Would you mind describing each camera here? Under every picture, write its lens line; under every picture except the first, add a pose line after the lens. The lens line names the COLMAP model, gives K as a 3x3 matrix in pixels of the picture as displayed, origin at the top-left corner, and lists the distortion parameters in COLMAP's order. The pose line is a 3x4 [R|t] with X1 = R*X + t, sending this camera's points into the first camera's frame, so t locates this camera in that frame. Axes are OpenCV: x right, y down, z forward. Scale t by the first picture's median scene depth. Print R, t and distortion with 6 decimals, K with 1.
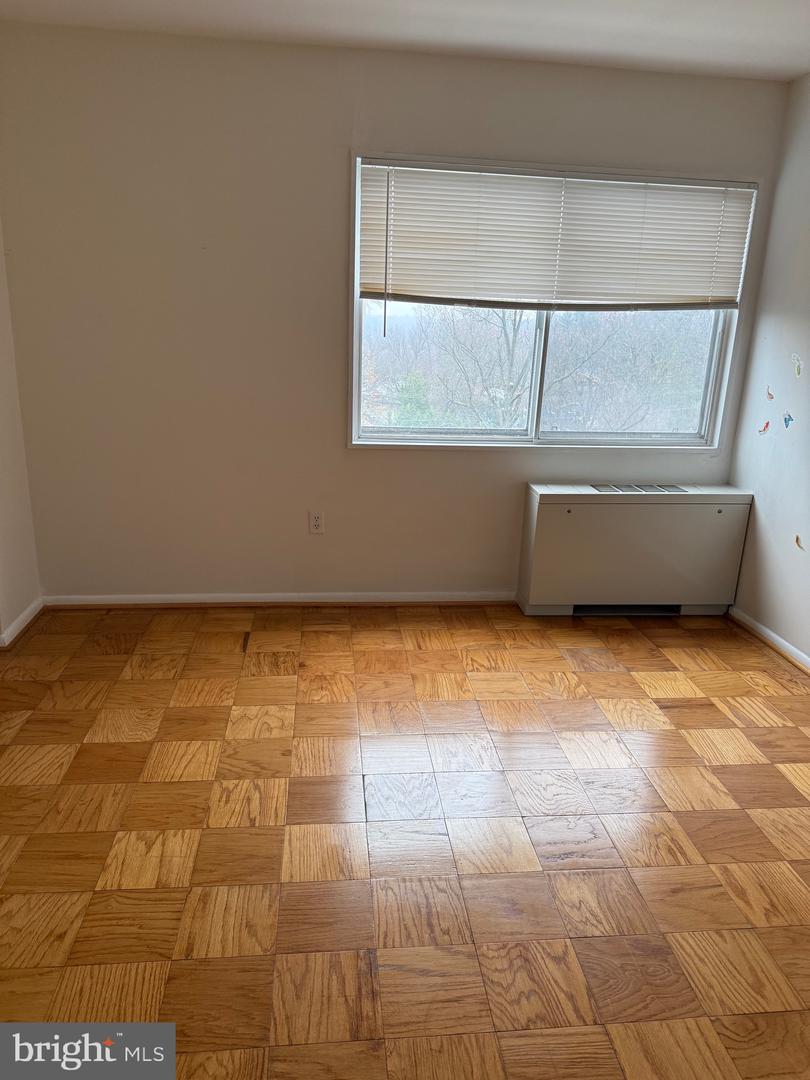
lens RADIAL K [[762.5, 0, 403.6], [0, 762.5, 540.5], [0, 0, 1]] dist [0.000859, -0.001650]
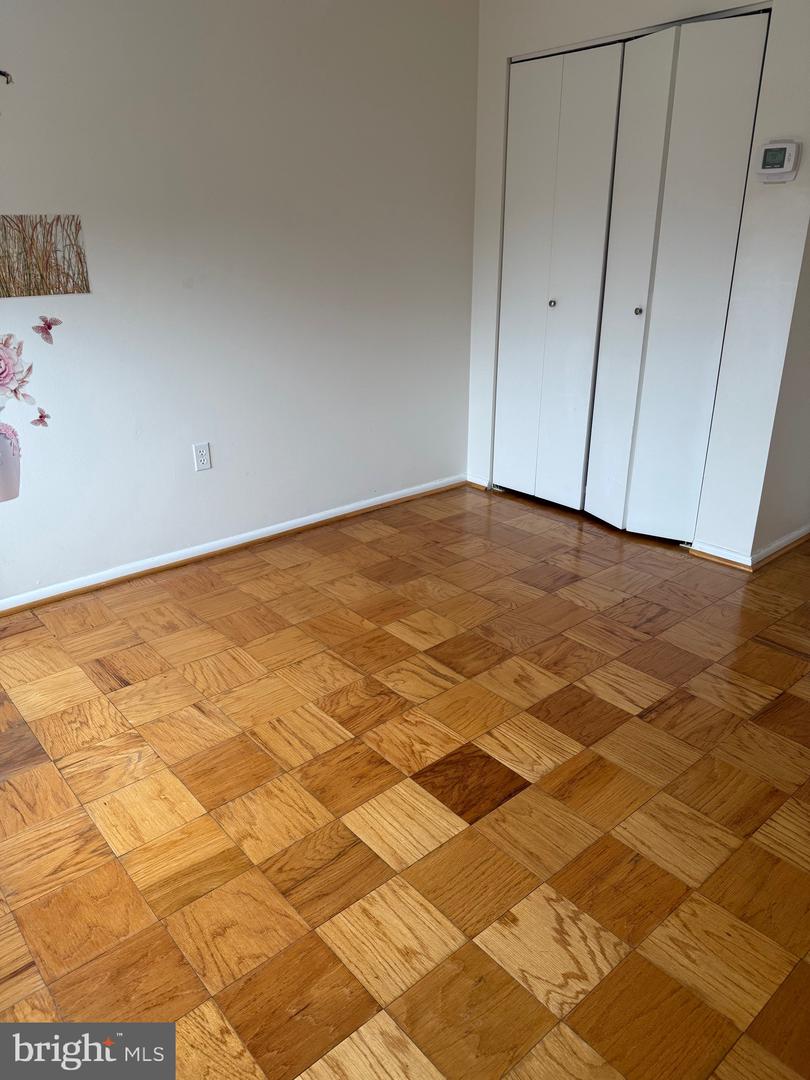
lens RADIAL K [[762.5, 0, 405.2], [0, 762.5, 539.7], [0, 0, 1]] dist [0.000859, -0.001650]
pose [[-0.569235, -0.344189, 0.746663, -0.480389], [0.212813, 0.815523, 0.538175, -0.350798], [-0.794155, 0.465248, -0.390976, 1.185631]]
